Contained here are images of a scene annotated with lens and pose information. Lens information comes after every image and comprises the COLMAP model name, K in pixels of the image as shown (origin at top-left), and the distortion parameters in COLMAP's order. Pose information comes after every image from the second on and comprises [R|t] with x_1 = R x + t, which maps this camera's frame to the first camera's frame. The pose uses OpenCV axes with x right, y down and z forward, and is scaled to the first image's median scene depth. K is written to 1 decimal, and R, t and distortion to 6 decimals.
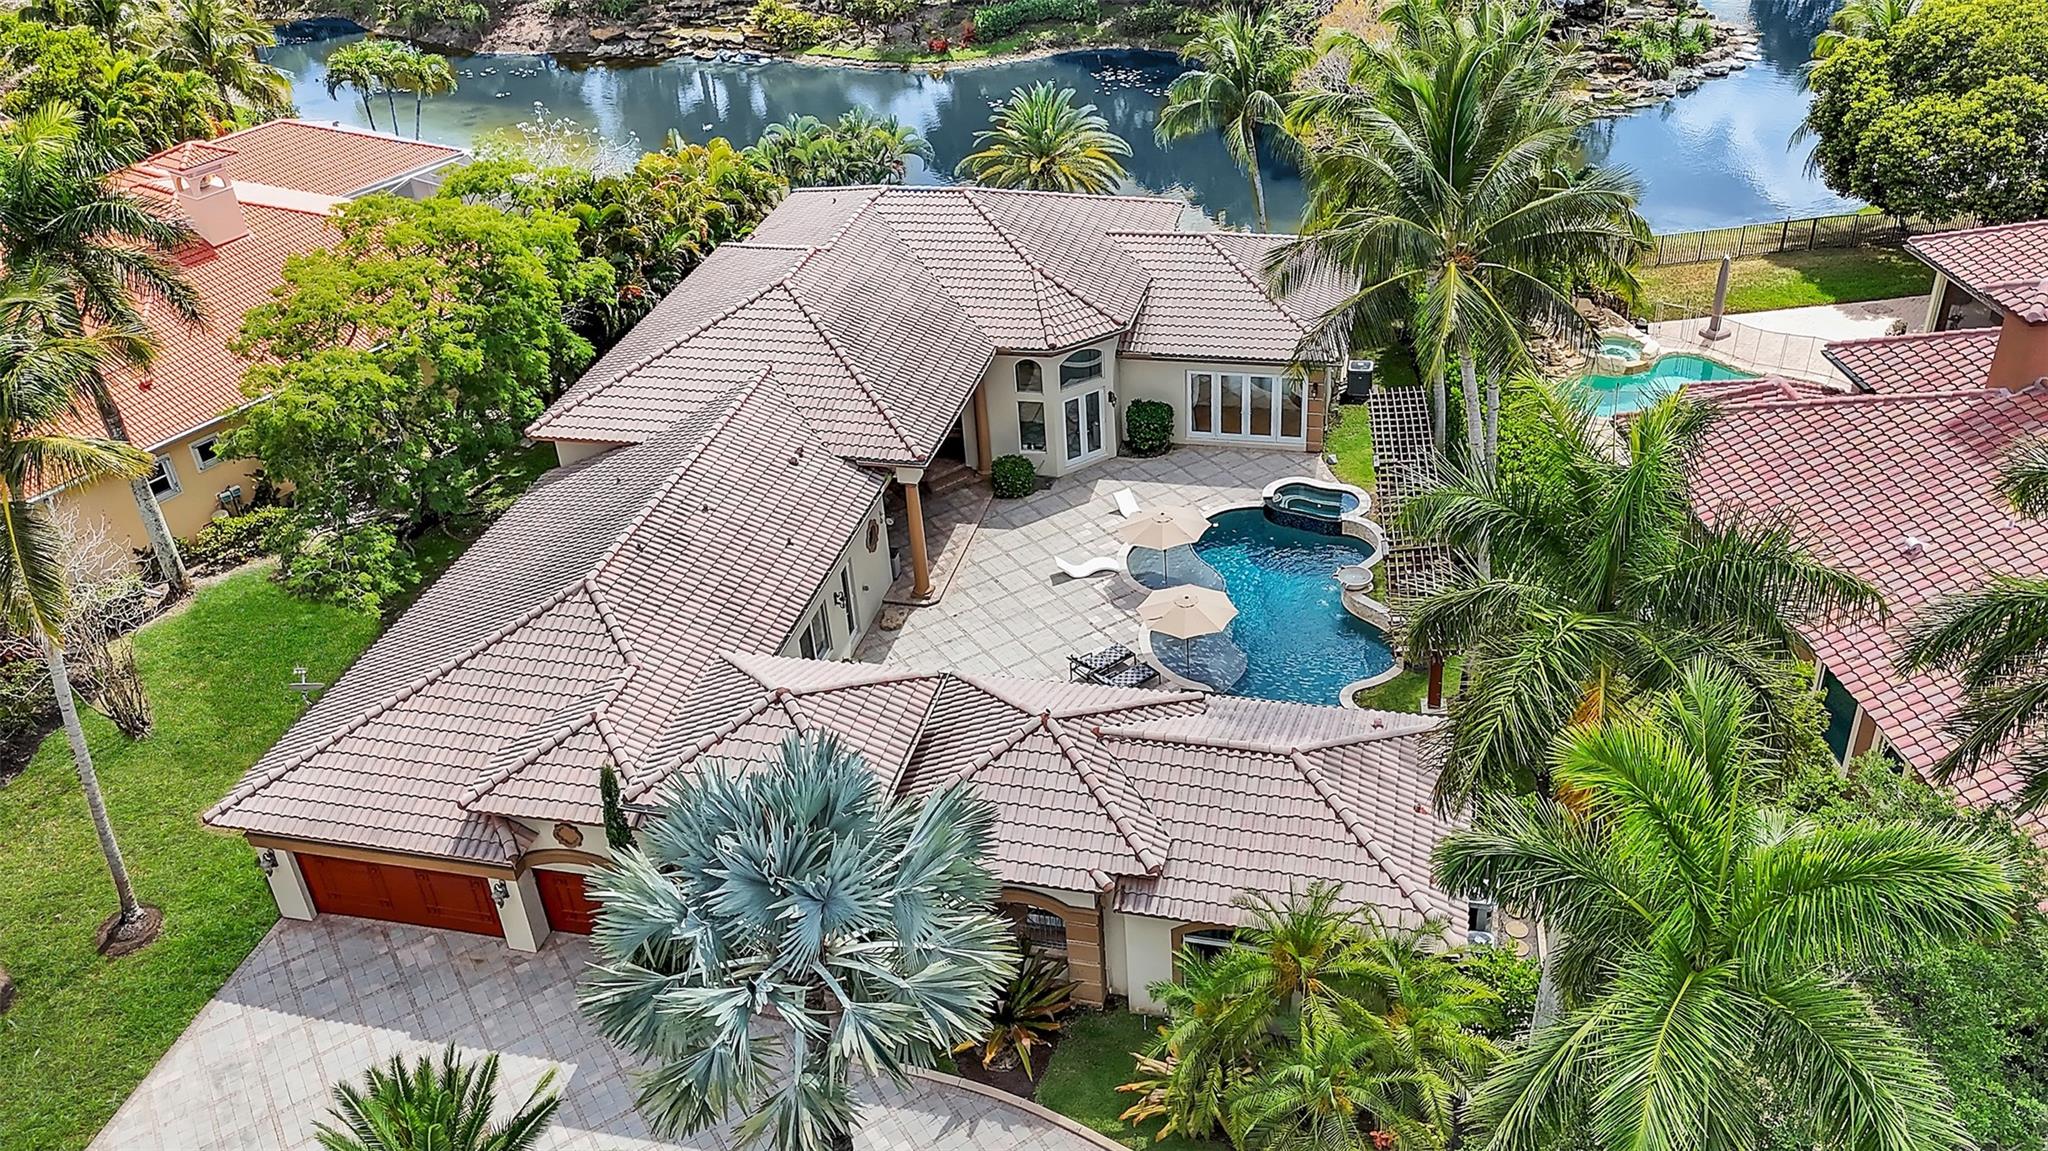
lens RADIAL K [[1670.0, 0, 1024.0], [0, 1670.0, 575.5], [0, 0, 1]] dist [0.071202, -0.054079]
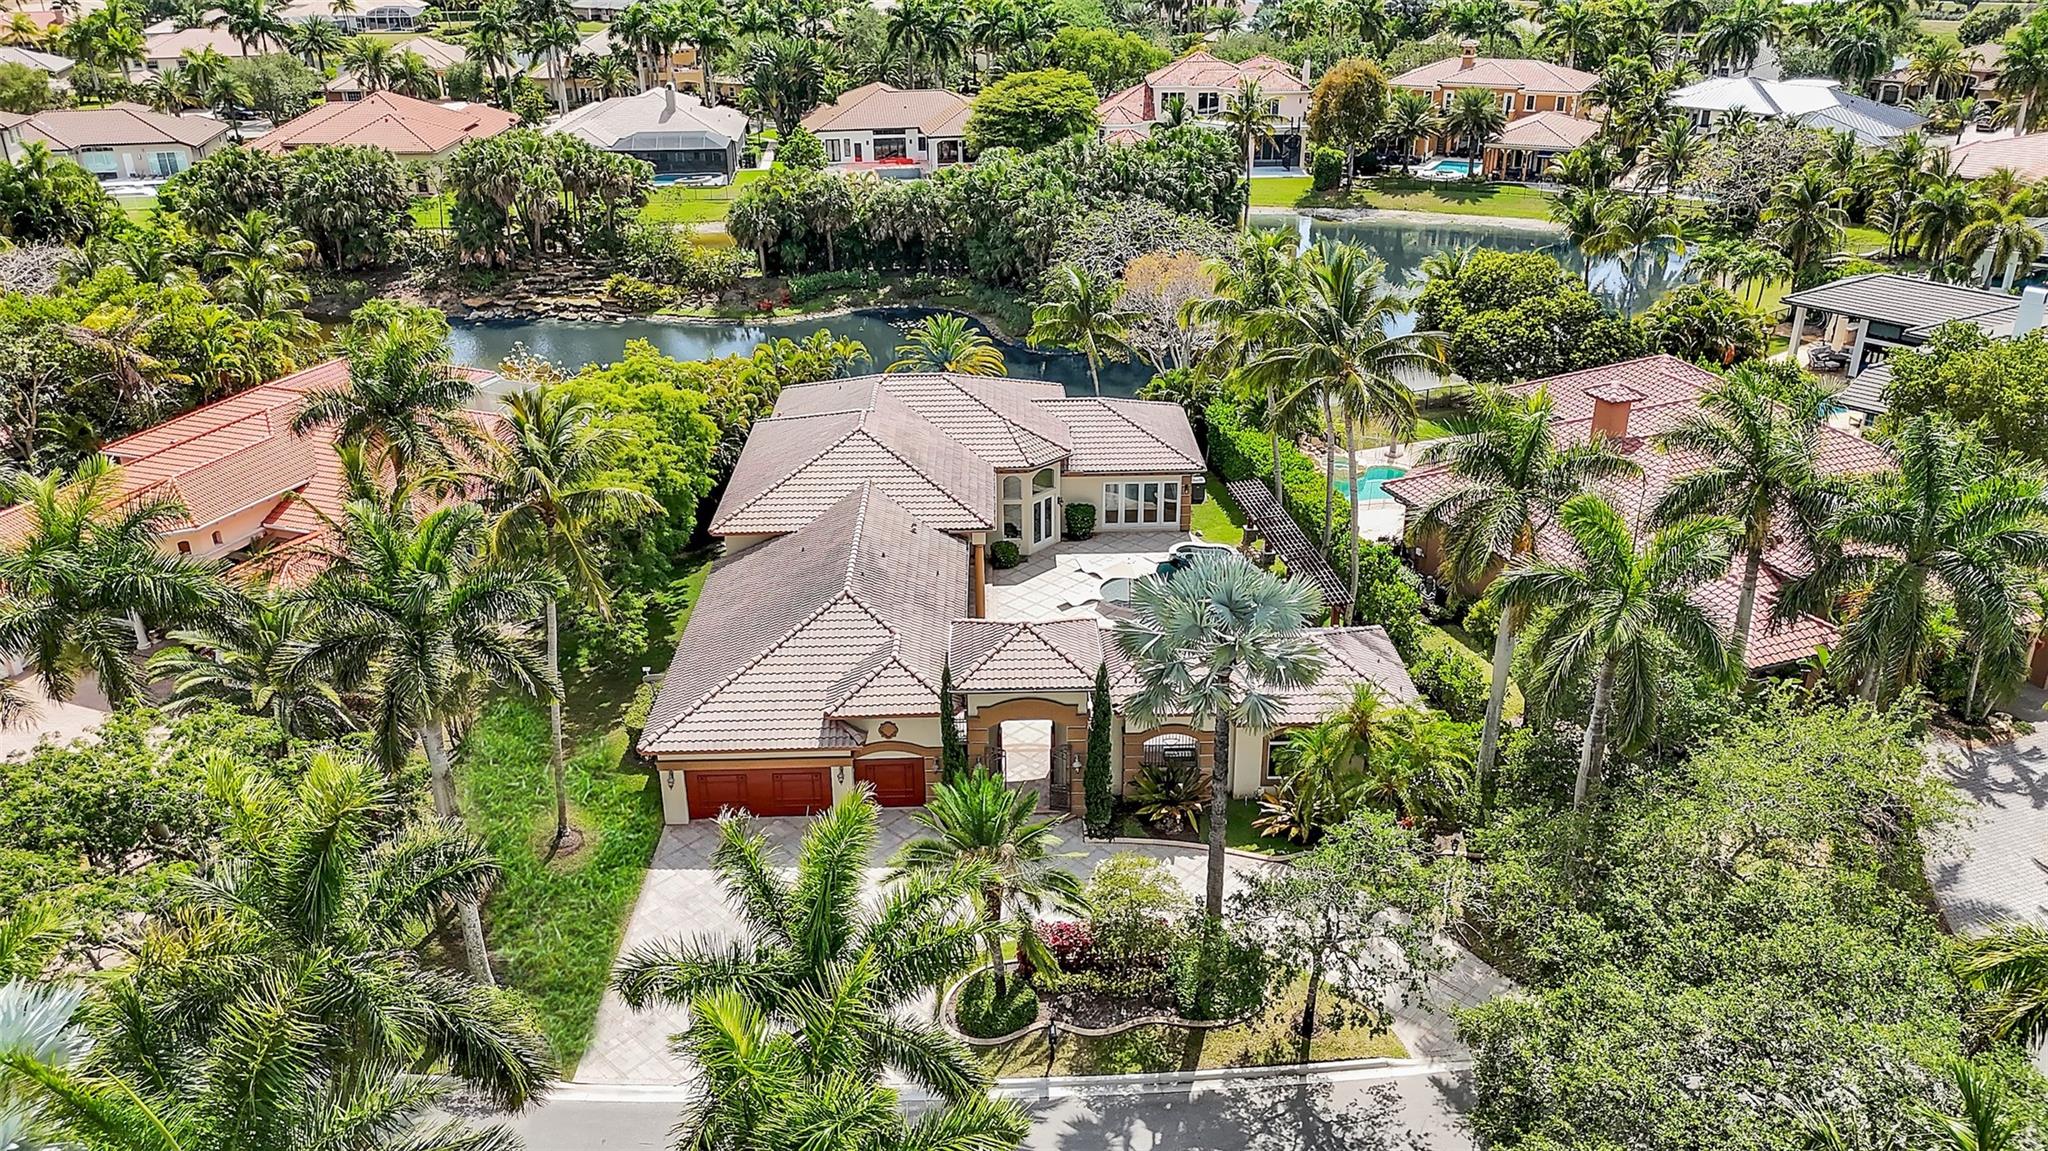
lens RADIAL K [[1514.8, 0, 1024.0], [0, 1514.8, 575.5], [0, 0, 1]] dist [0.096372, -0.134935]
pose [[0.962726, -0.059851, 0.263775, -0.360145], [0.099043, 0.985485, -0.137877, 0.152950], [-0.251694, 0.158863, 0.954679, -0.308374]]
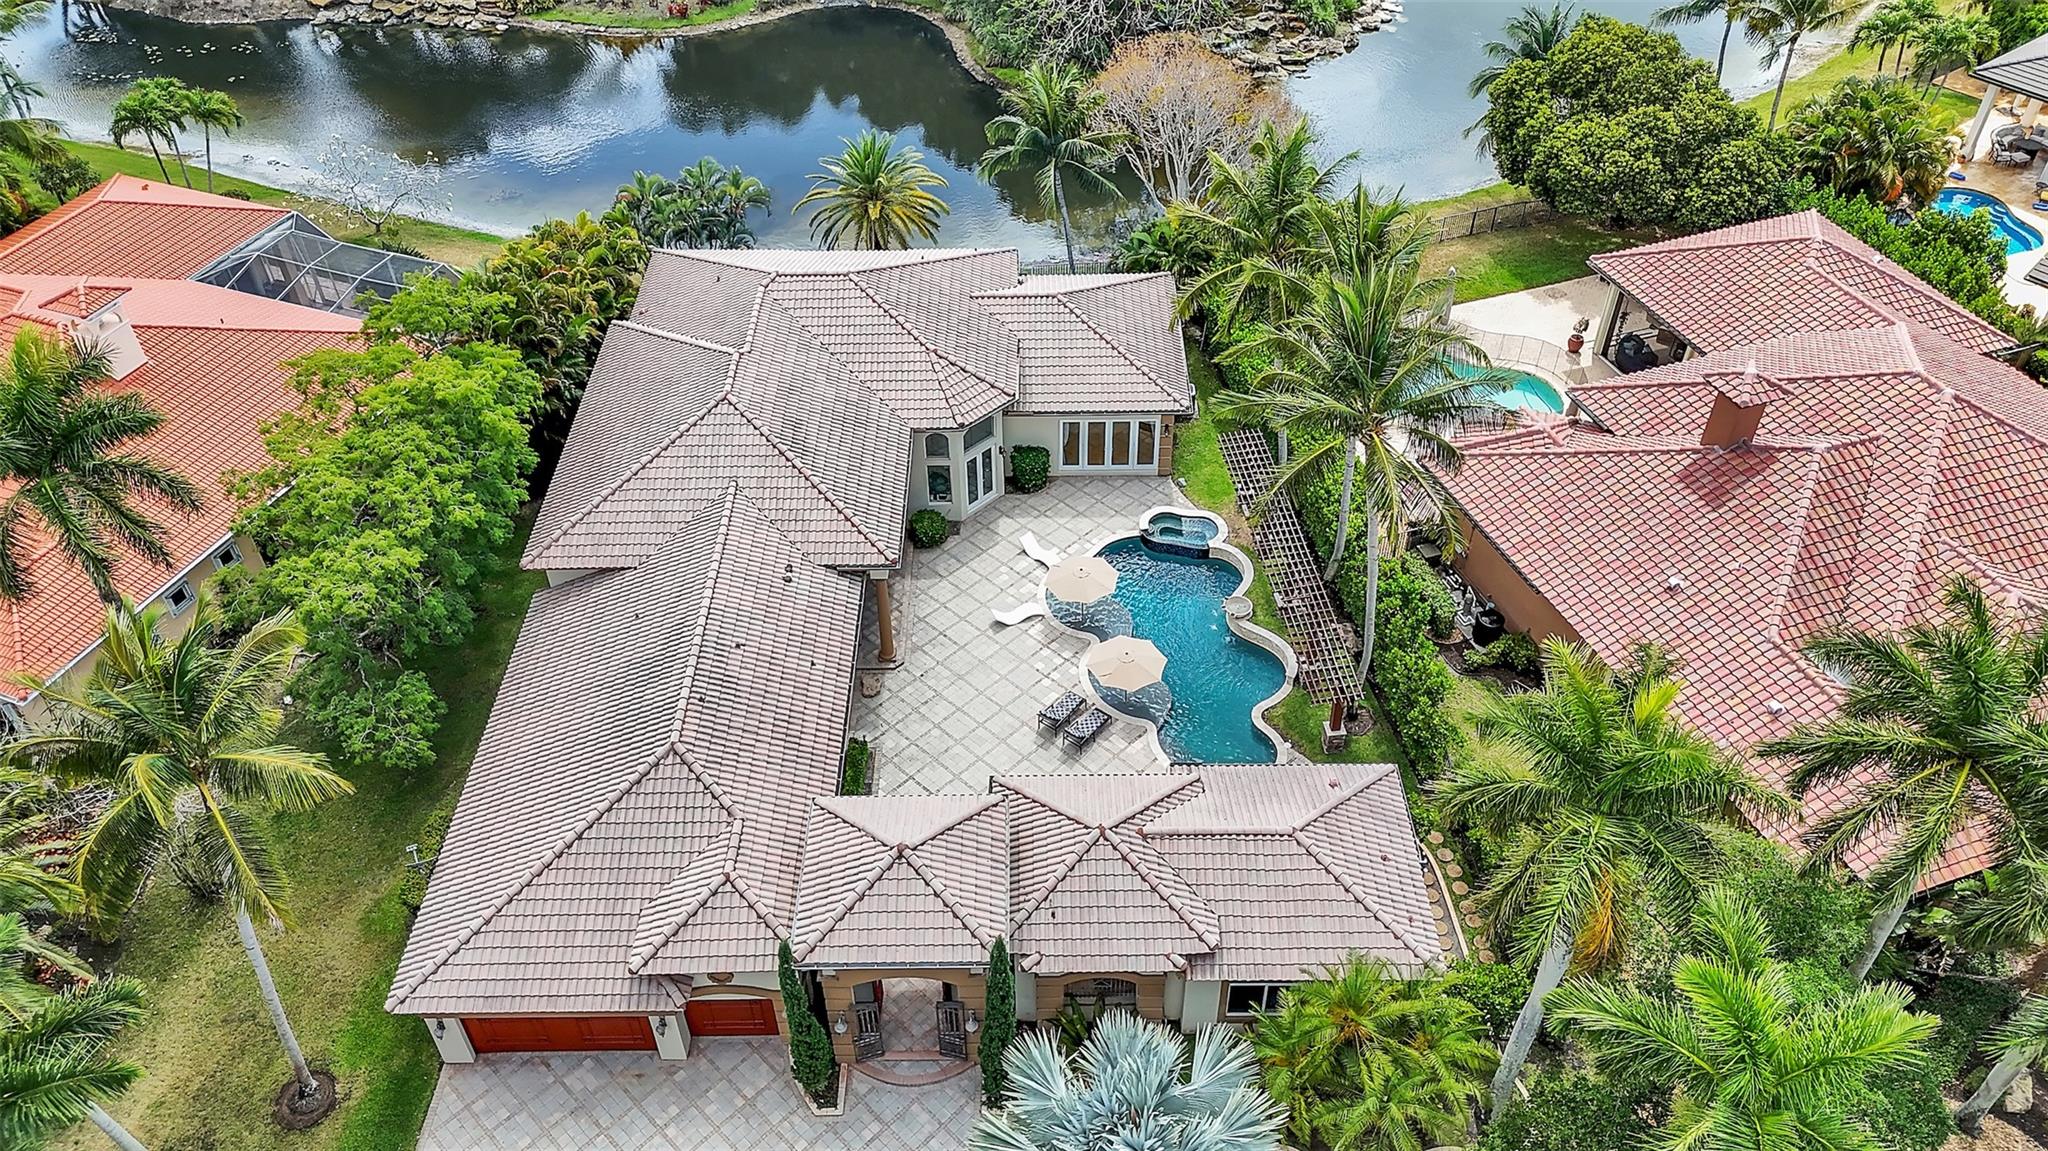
lens RADIAL K [[1514.8, 0, 1024.0], [0, 1514.8, 575.5], [0, 0, 1]] dist [0.096372, -0.134935]
pose [[0.968761, -0.124938, 0.214226, -0.179739], [0.091361, 0.982868, 0.160071, -0.197541], [-0.230555, -0.135499, 0.963579, -0.049733]]
